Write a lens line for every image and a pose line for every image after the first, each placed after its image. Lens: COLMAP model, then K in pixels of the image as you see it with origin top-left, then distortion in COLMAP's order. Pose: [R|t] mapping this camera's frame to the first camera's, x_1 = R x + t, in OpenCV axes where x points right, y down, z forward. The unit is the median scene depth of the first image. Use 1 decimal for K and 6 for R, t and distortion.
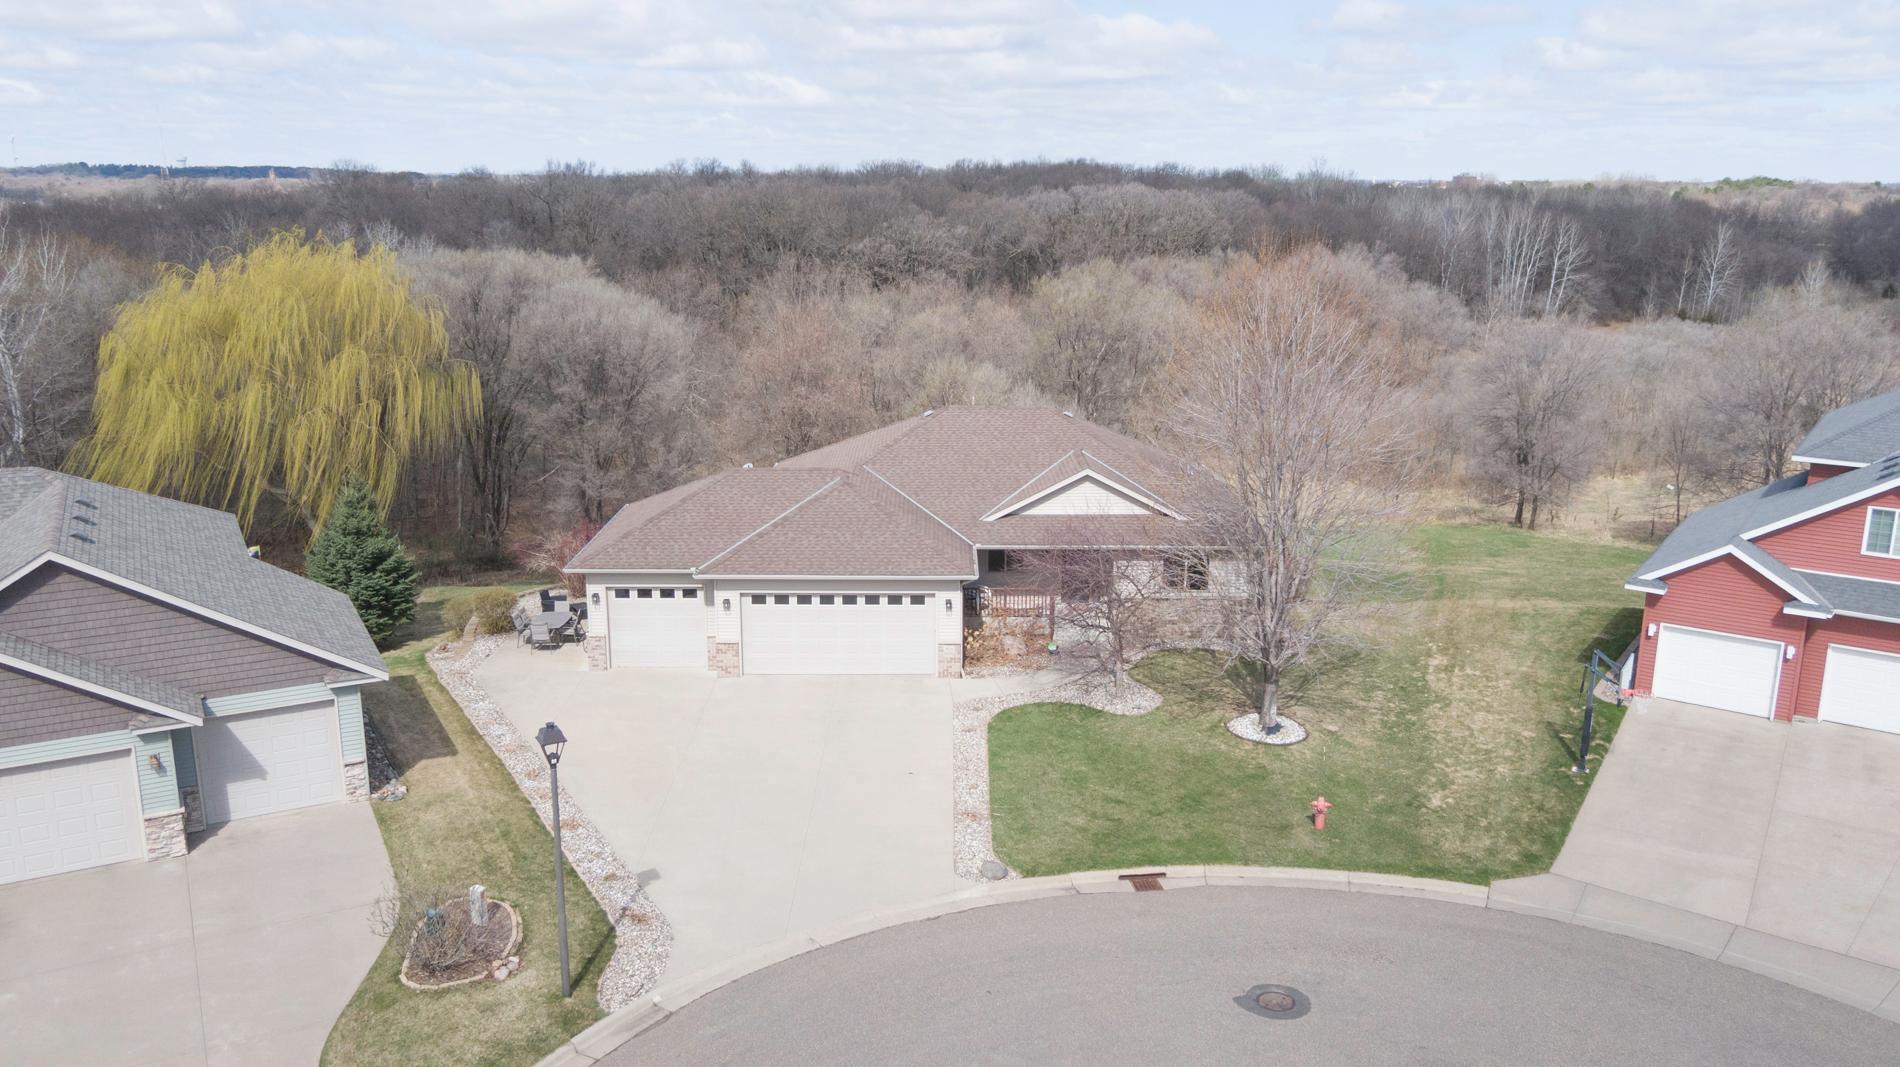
lens RADIAL K [[1447.7, 0, 954.6], [0, 1447.7, 542.5], [0, 0, 1]] dist [0.003550, -0.000563]
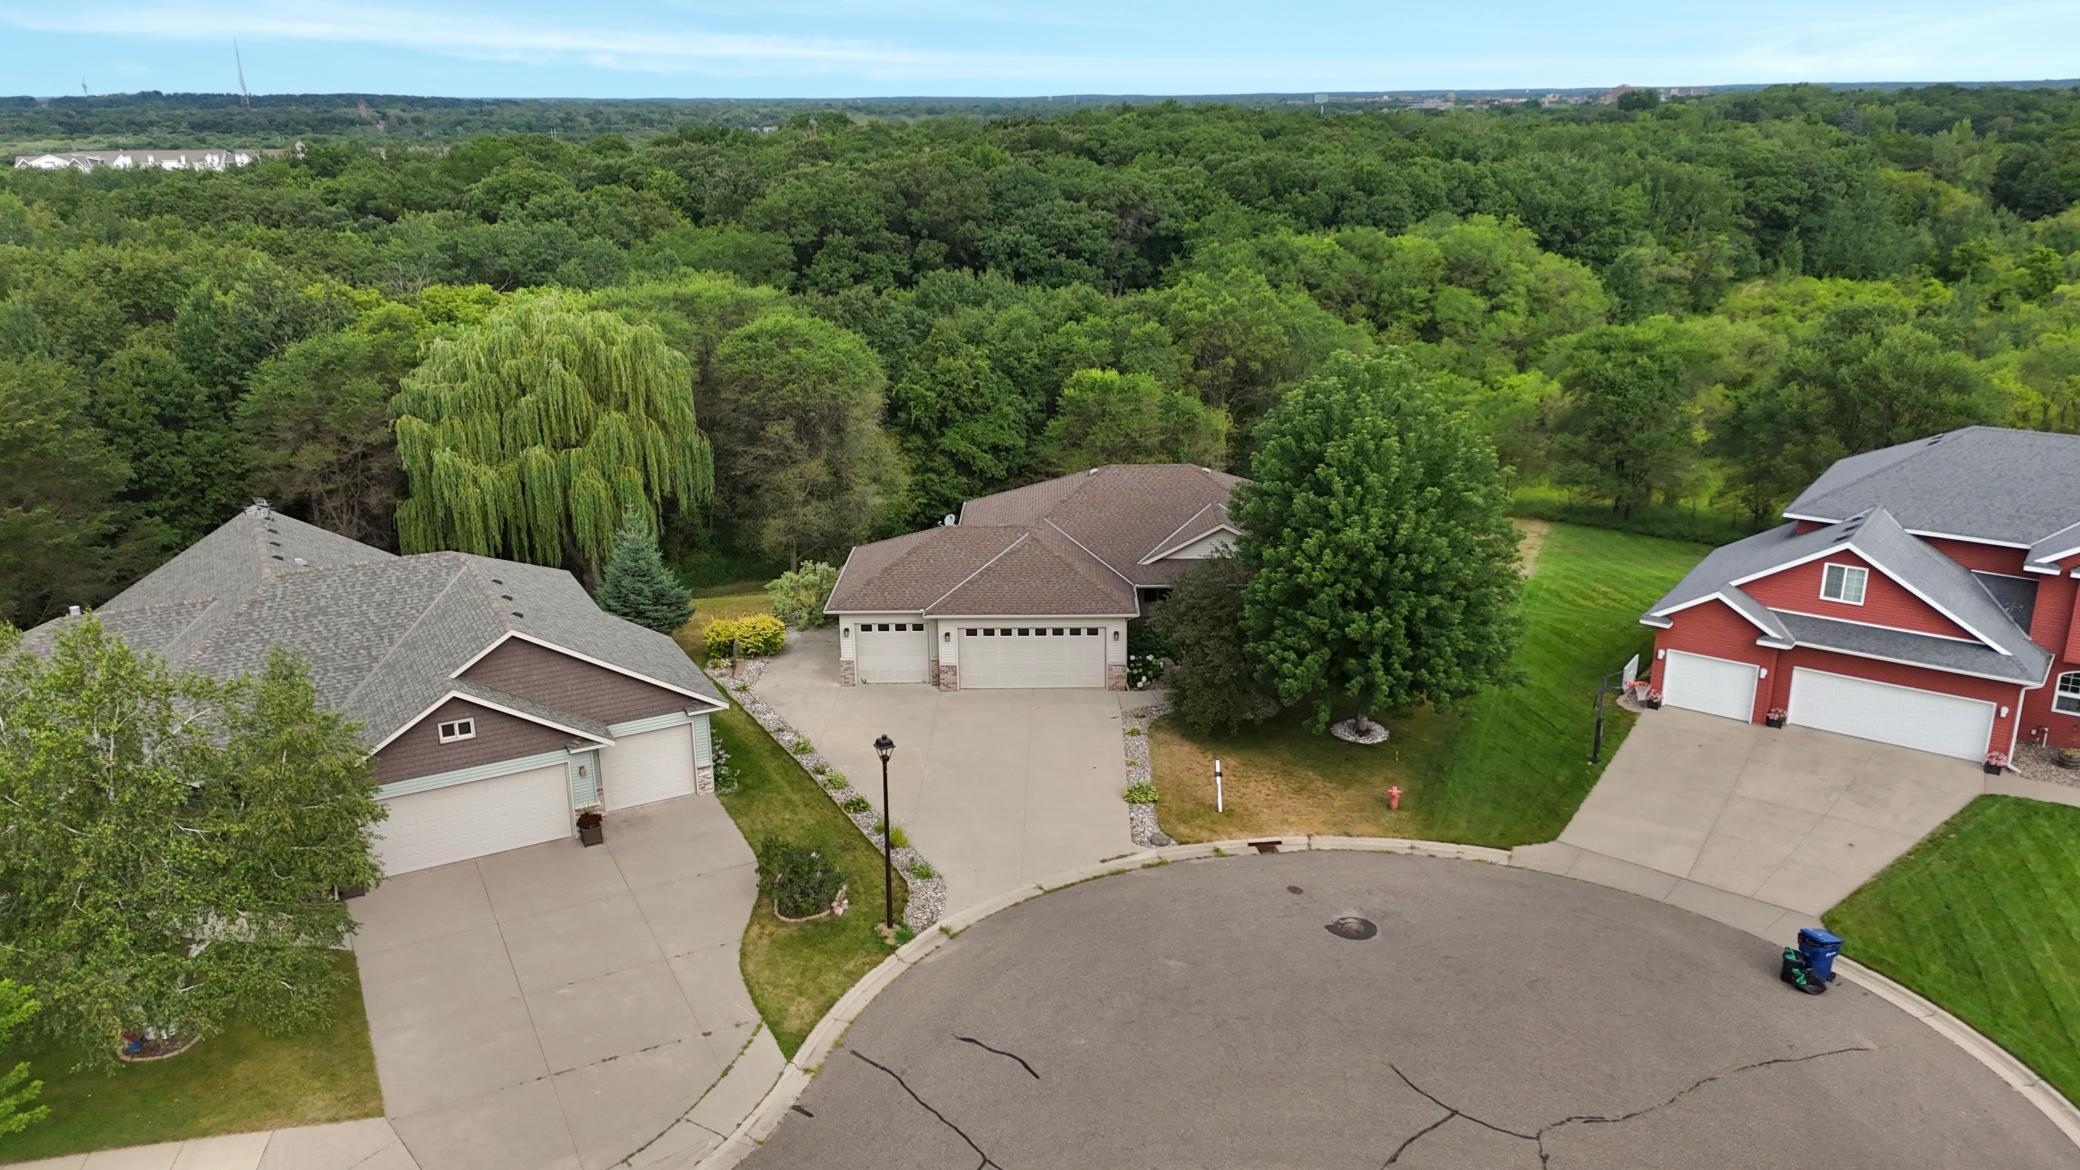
lens RADIAL K [[1508.6, 0, 1044.9], [0, 1508.6, 580.5], [0, 0, 1]] dist [0.078531, -0.074052]
pose [[0.999682, -0.009356, -0.023402, -0.040982], [0.010781, 0.998048, 0.061508, -0.101490], [0.022781, -0.061741, 0.997832, -0.396283]]
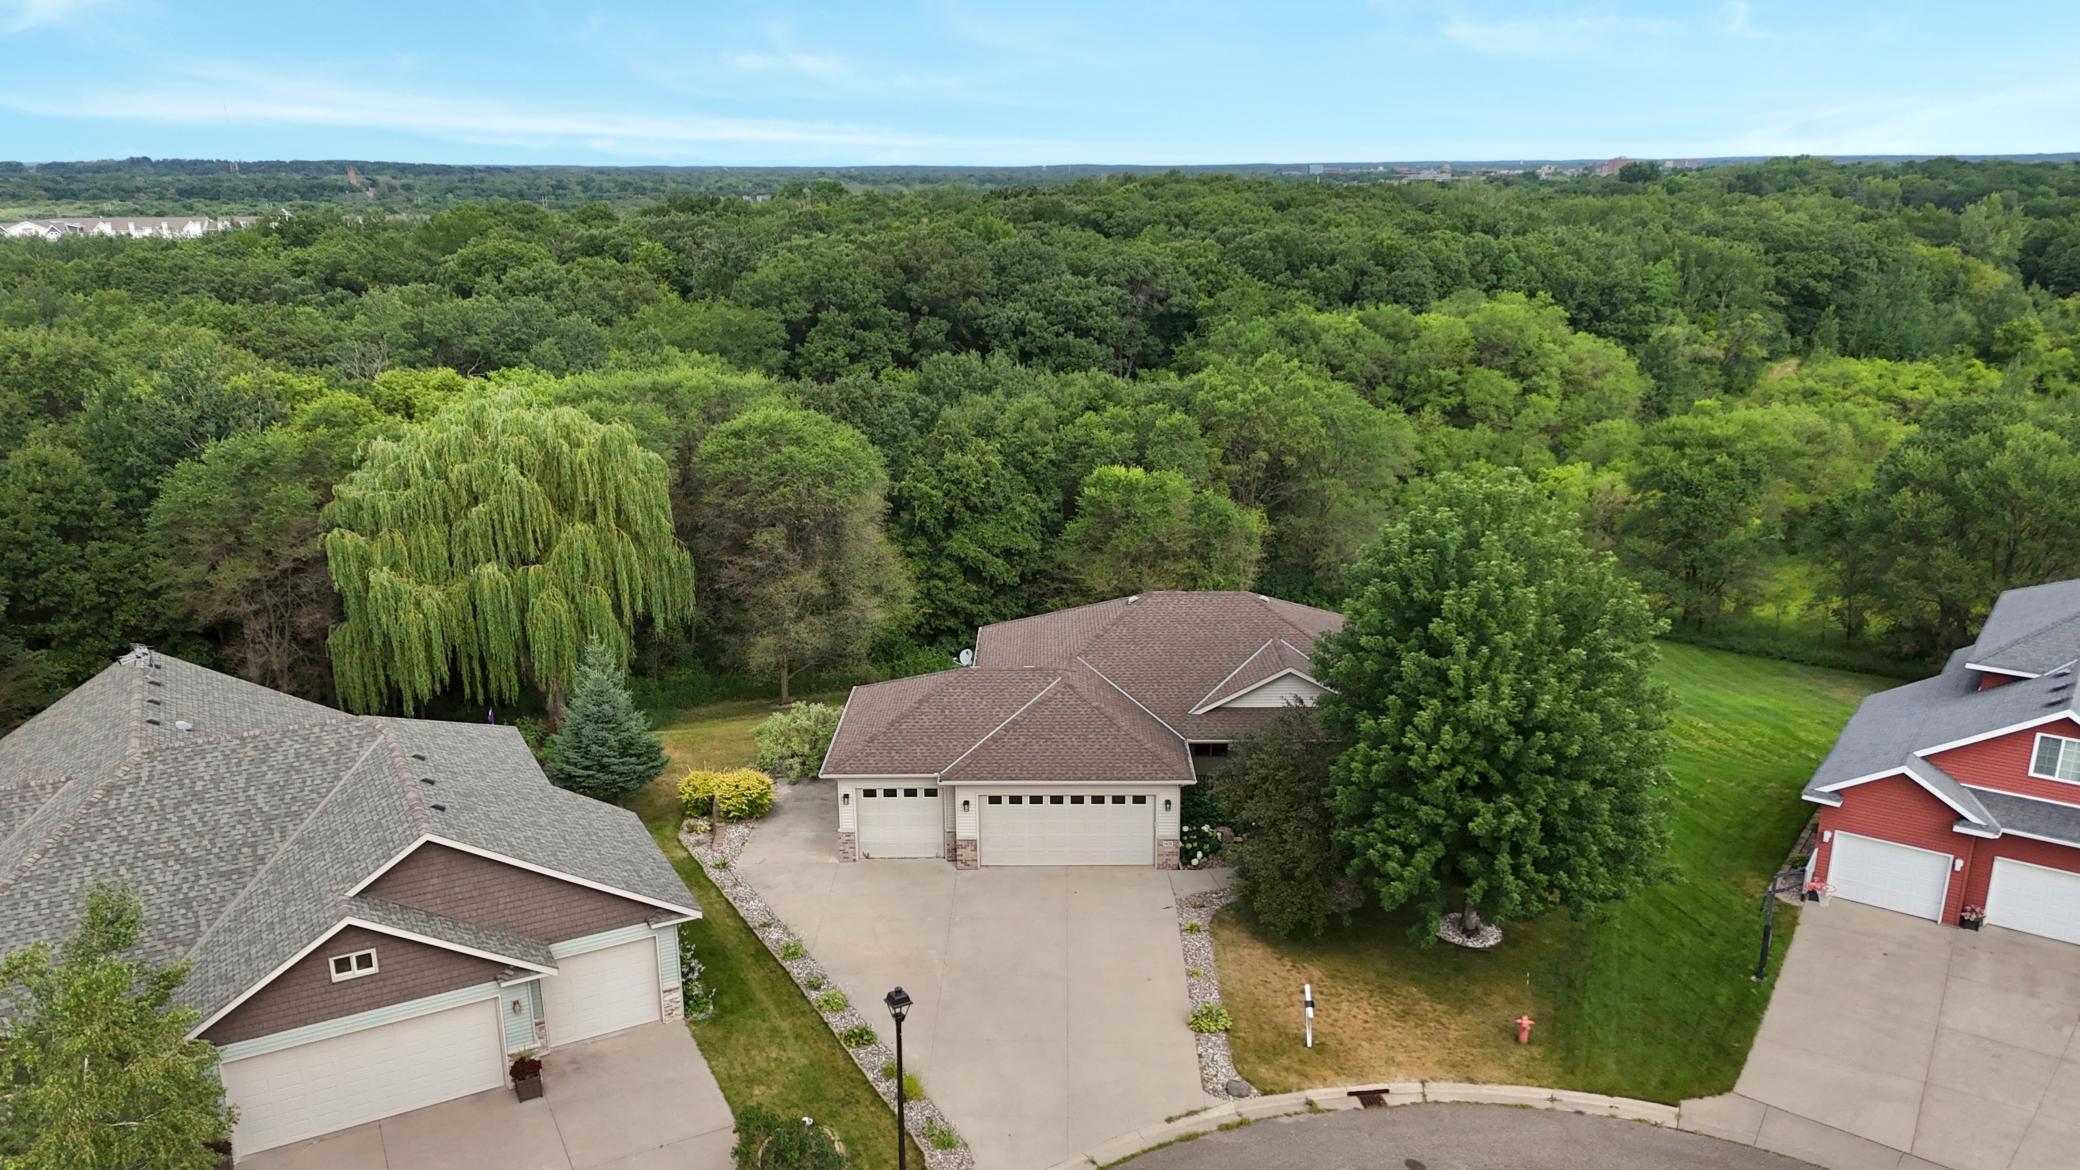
lens RADIAL K [[1508.6, 0, 1043.3], [0, 1508.6, 652.1], [0, 0, 1]] dist [0.078531, -0.074052]
pose [[0.999789, -0.006570, -0.019443, -0.084641], [0.007775, 0.998012, 0.062550, -0.161874], [0.018994, -0.062688, 0.997852, -0.150596]]
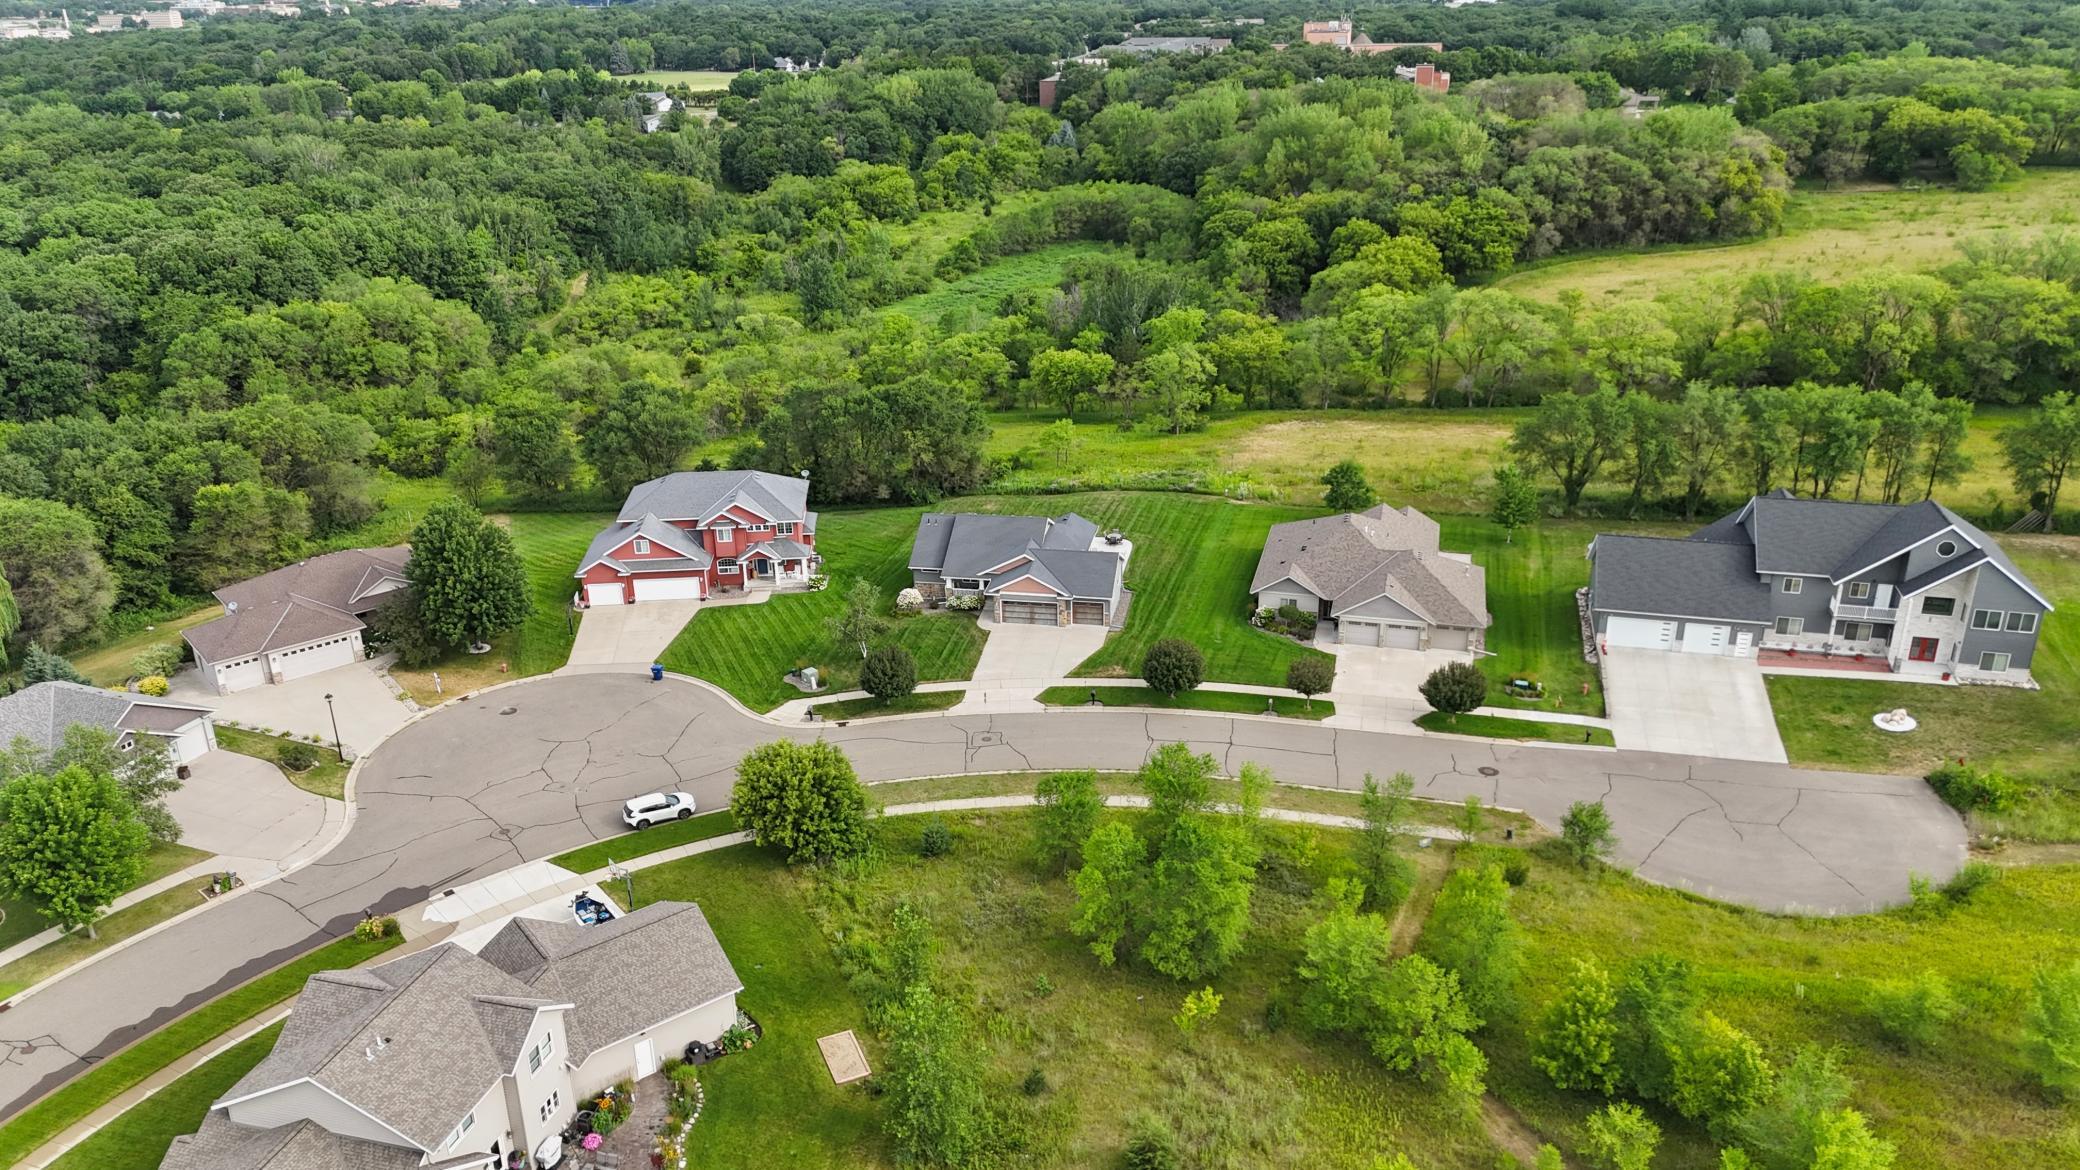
lens RADIAL K [[1508.6, 0, 1029.4], [0, 1508.6, 591.1], [0, 0, 1]] dist [0.078531, -0.074052]
pose [[0.770704, -0.258366, 0.582462, -0.810405], [0.172250, 0.964550, 0.199933, -0.479194], [-0.613470, -0.053759, 0.787886, -2.510191]]
